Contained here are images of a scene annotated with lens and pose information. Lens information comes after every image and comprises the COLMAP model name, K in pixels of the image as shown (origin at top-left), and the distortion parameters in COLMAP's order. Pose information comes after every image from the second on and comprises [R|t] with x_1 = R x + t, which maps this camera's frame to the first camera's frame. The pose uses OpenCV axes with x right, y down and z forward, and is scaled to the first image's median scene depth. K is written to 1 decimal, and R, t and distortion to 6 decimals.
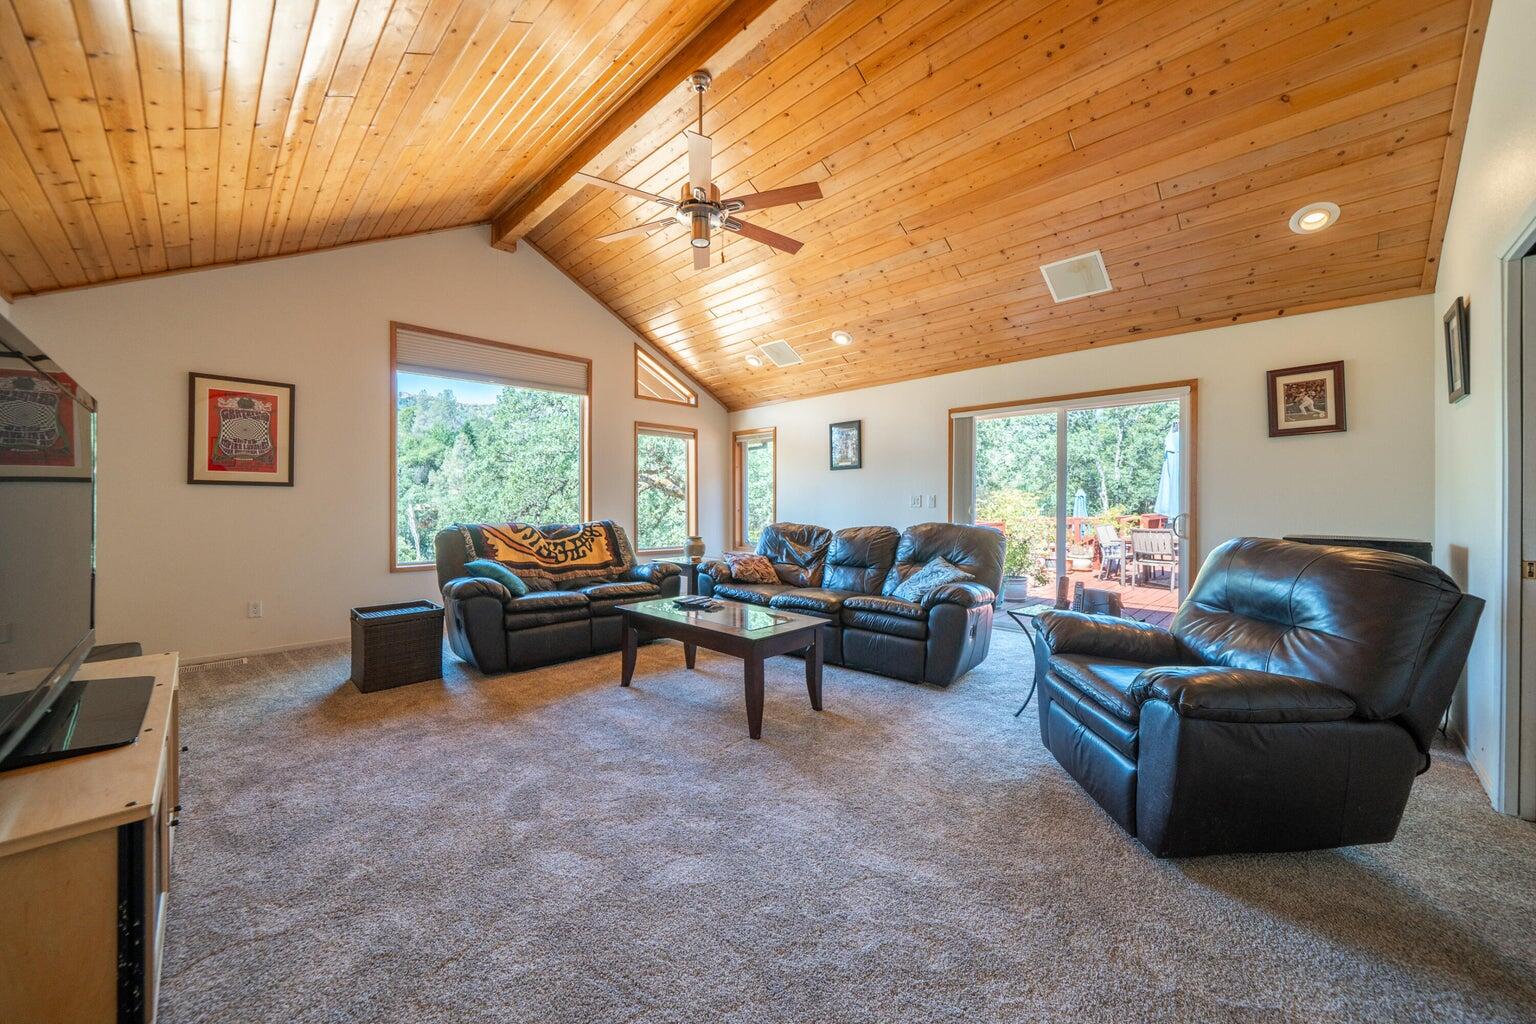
lens RADIAL K [[571.2, 0, 762.6], [0, 571.2, 517.1], [0, 0, 1]] dist [-0.000770, -0.000240]
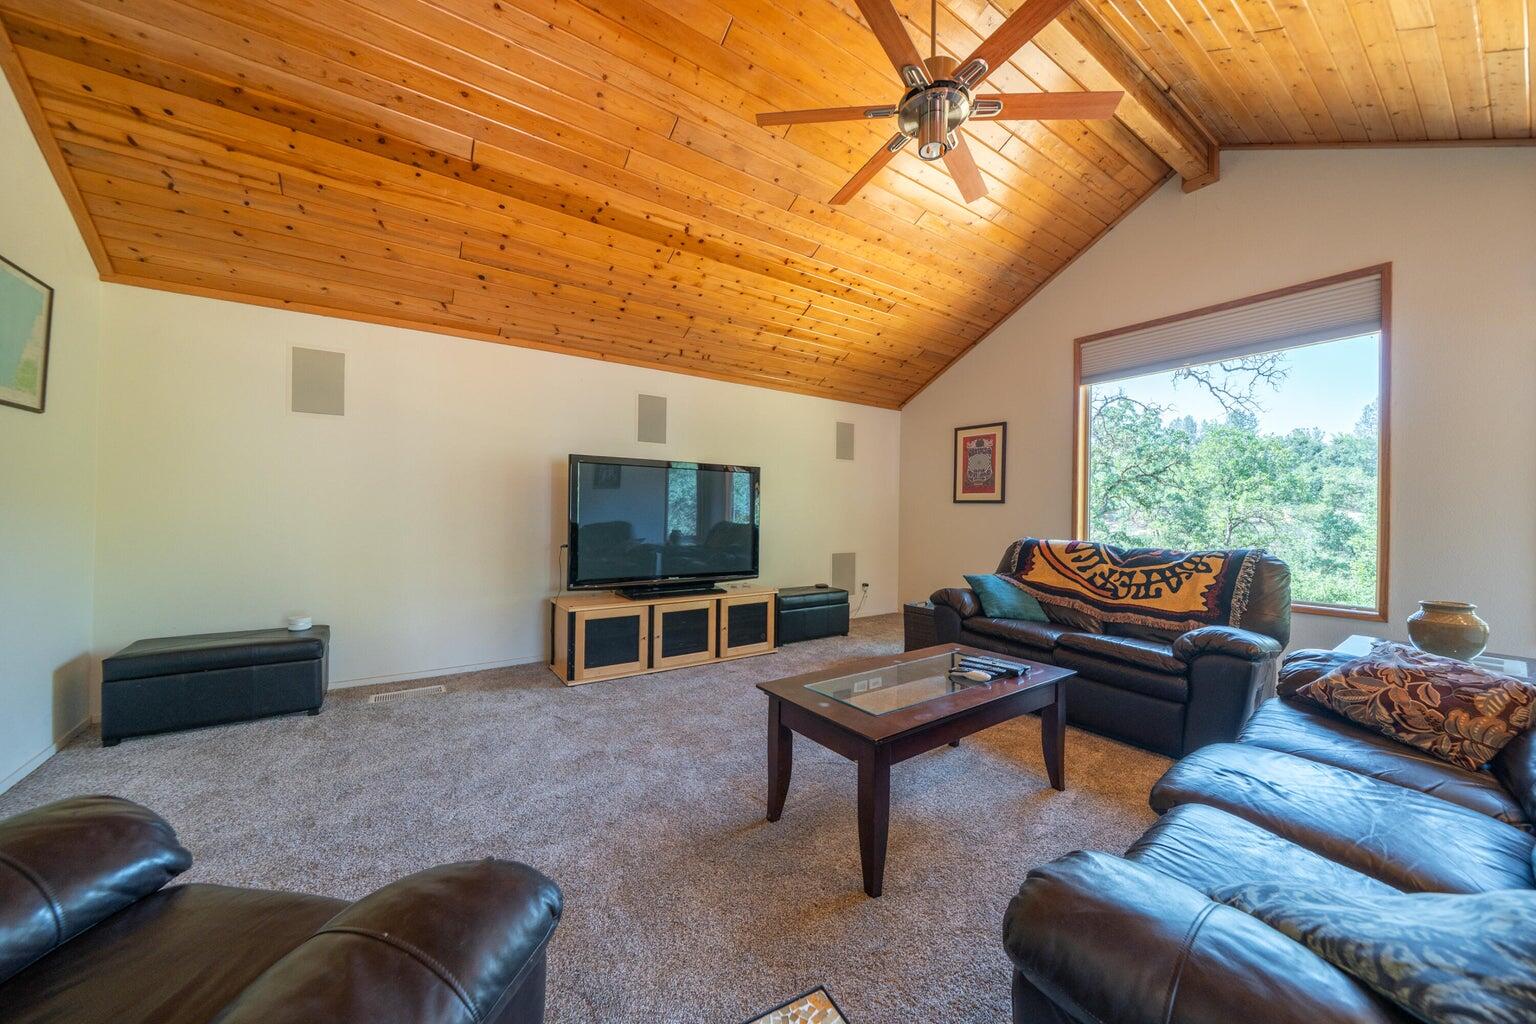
lens RADIAL K [[537.5, 0, 761.3], [0, 537.5, 519.2], [0, 0, 1]] dist [-0.003999, -0.000155]
pose [[-0.179257, 0.009327, -0.983758, 0.428033], [-0.038589, 0.999119, 0.016504, -0.017620], [0.983045, 0.040921, -0.178739, 0.683088]]
